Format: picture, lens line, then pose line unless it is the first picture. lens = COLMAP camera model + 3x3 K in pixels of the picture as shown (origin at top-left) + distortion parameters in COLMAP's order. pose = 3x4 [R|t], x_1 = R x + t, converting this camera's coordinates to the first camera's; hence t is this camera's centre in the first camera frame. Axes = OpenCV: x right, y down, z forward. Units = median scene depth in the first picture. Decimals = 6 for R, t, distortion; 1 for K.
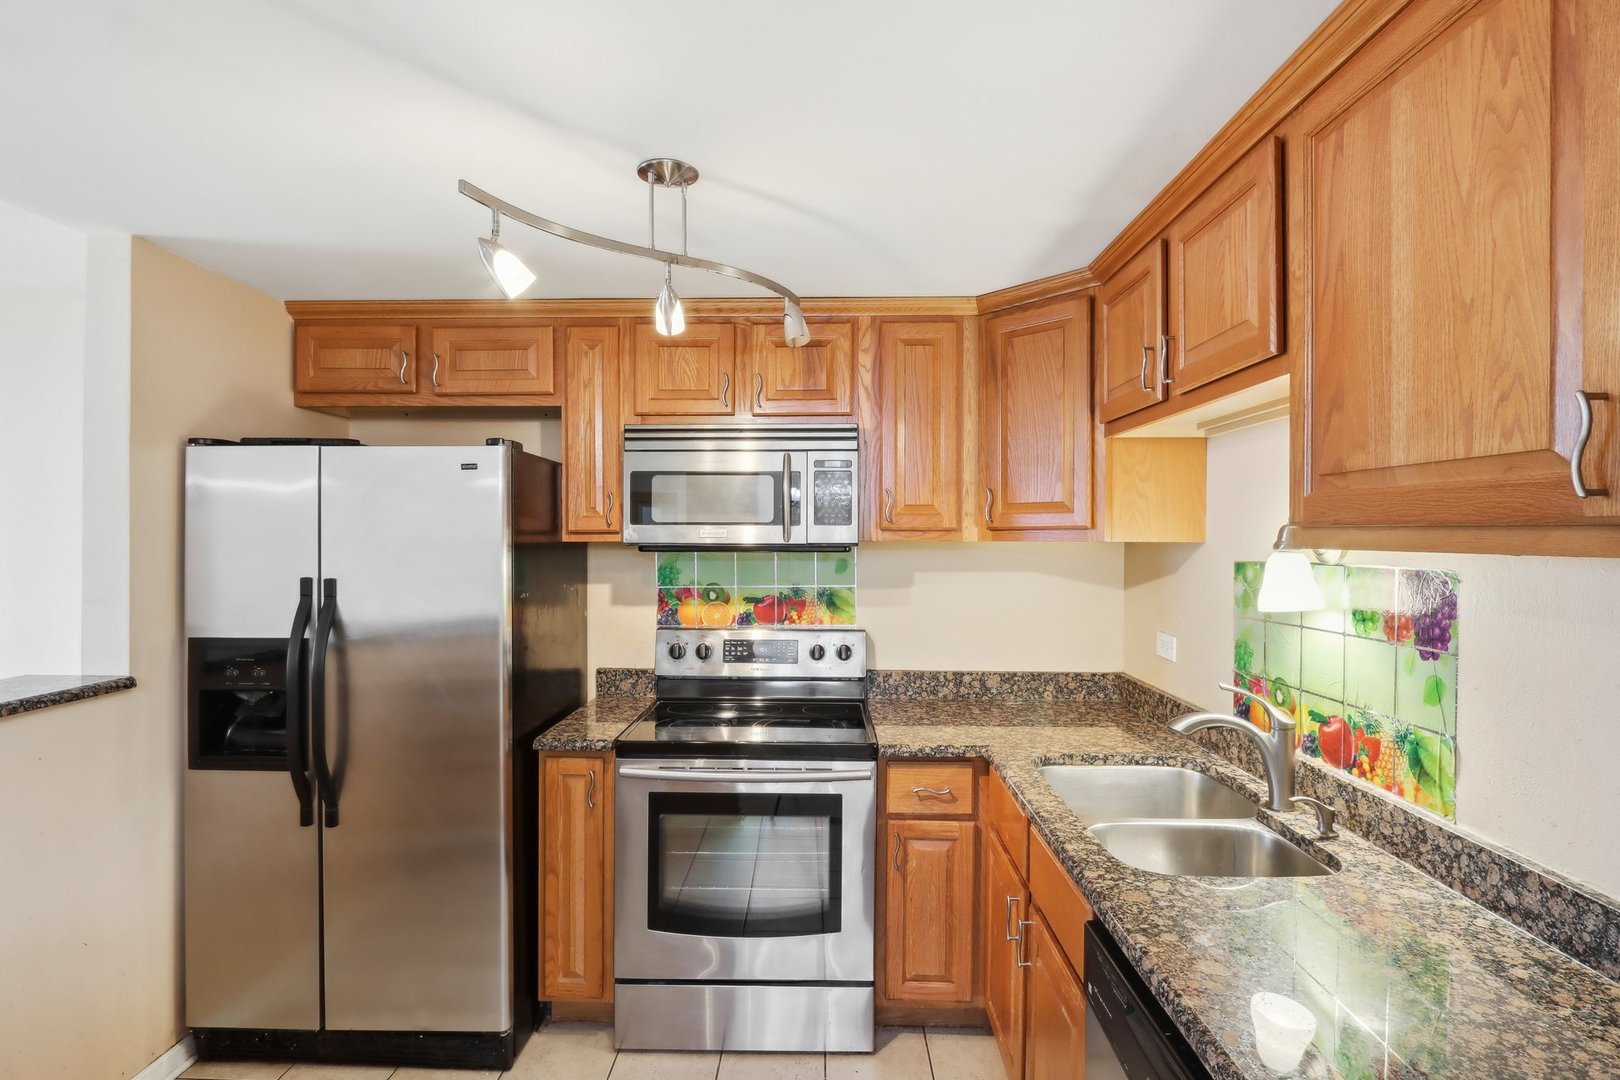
lens RADIAL K [[768.3, 0, 814.8], [0, 768.3, 545.4], [0, 0, 1]] dist [-0.004228, 0.001360]
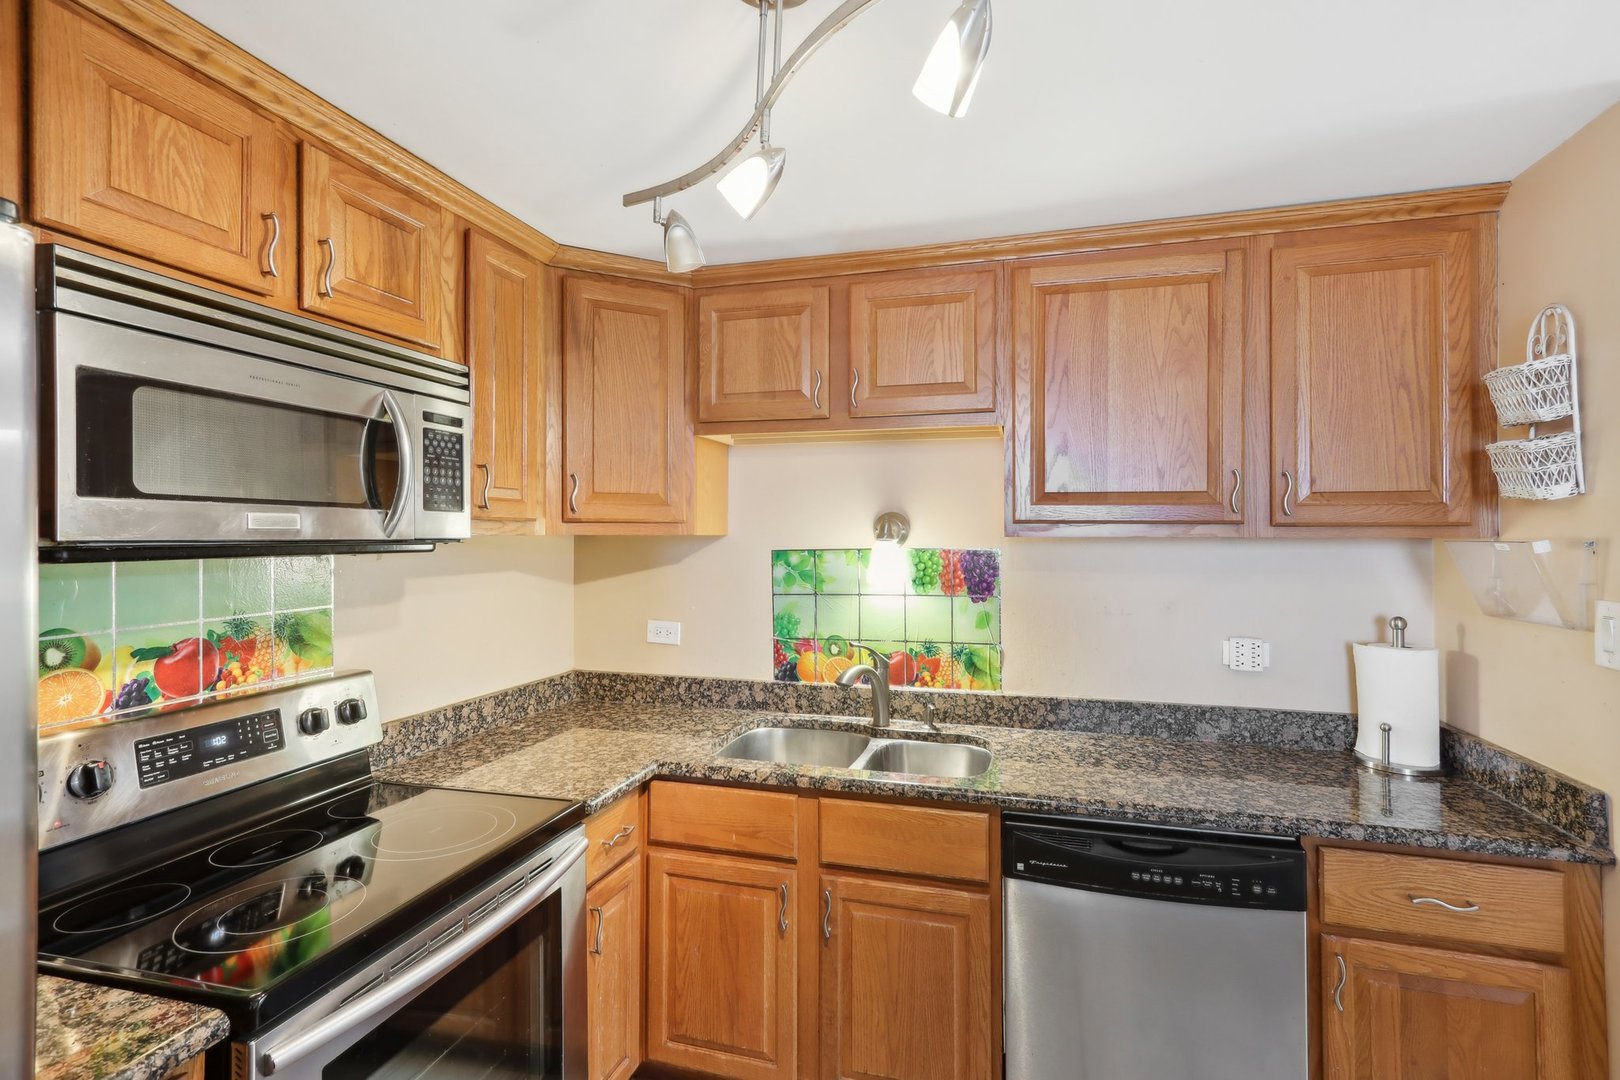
lens RADIAL K [[768.3, 0, 818.6], [0, 768.3, 532.5], [0, 0, 1]] dist [-0.004228, 0.001360]
pose [[0.254582, 0.000004, 0.967051, -0.620703], [0.011151, 0.999934, -0.002939, -0.003073], [-0.966987, 0.011532, 0.254565, 0.603161]]
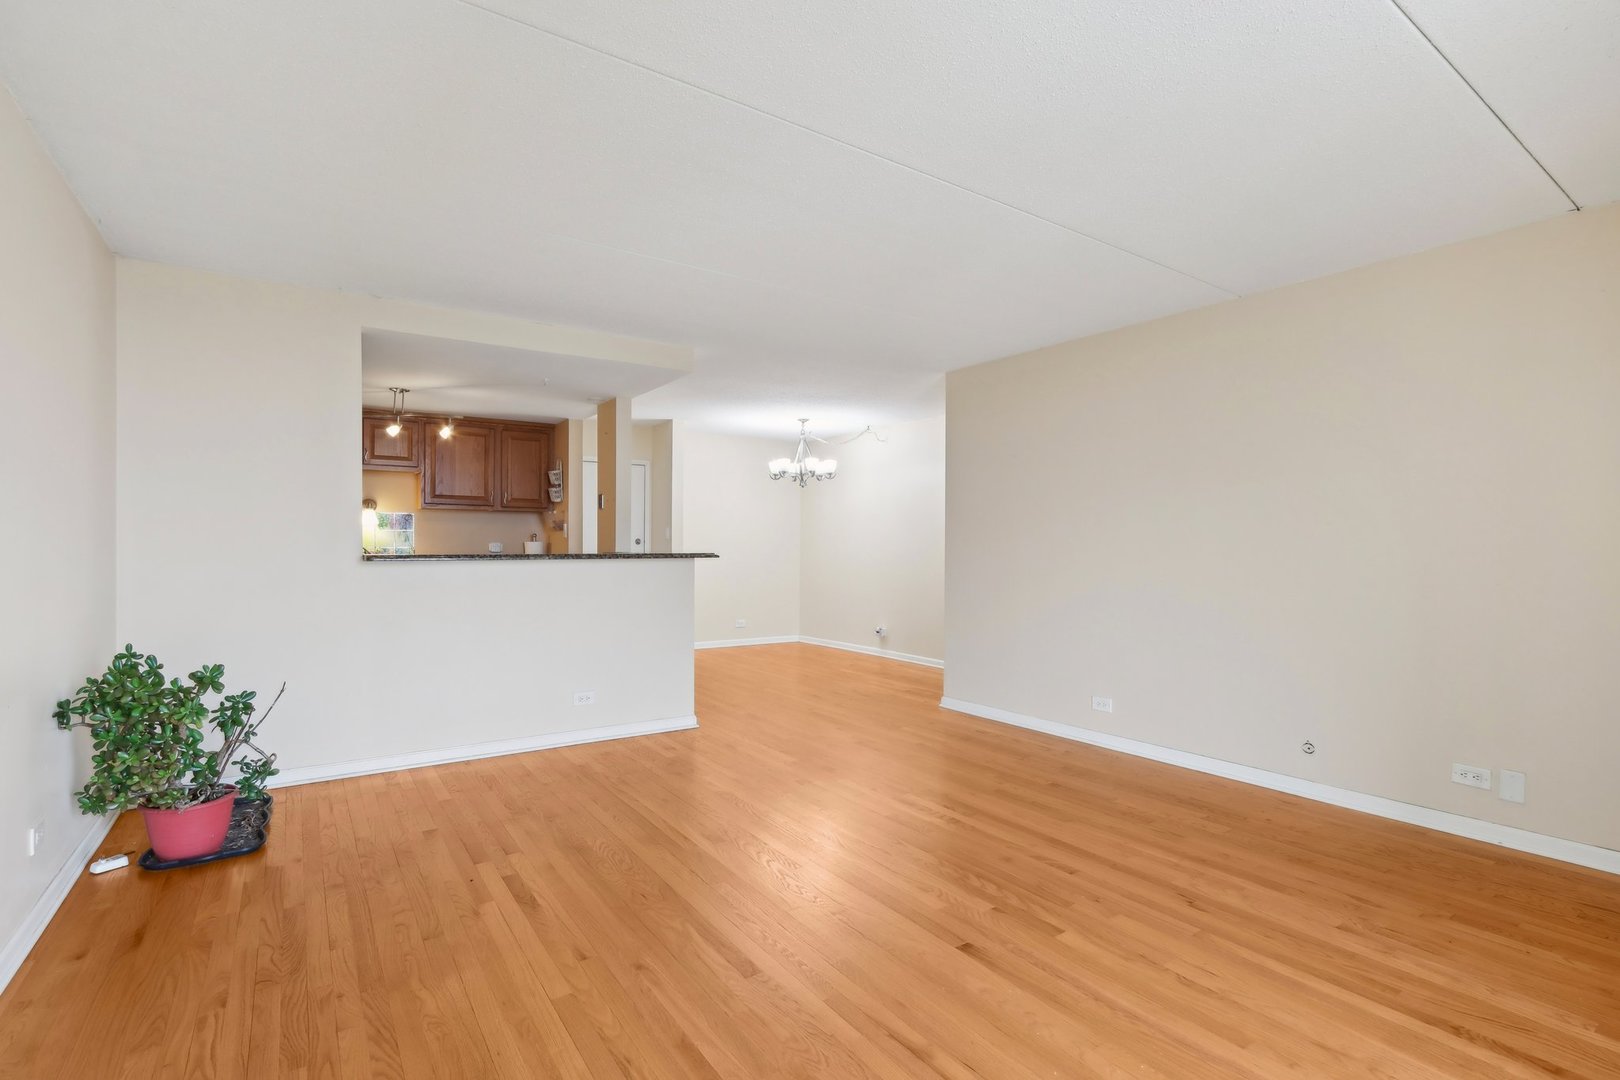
lens RADIAL K [[768.3, 0, 813.6], [0, 768.3, 549.7], [0, 0, 1]] dist [-0.004228, 0.001360]
pose [[-0.574971, -0.013231, 0.818067, -3.019878], [0.001263, 0.999854, 0.017058, 0.117690], [-0.818173, 0.010841, -0.574870, 1.104543]]
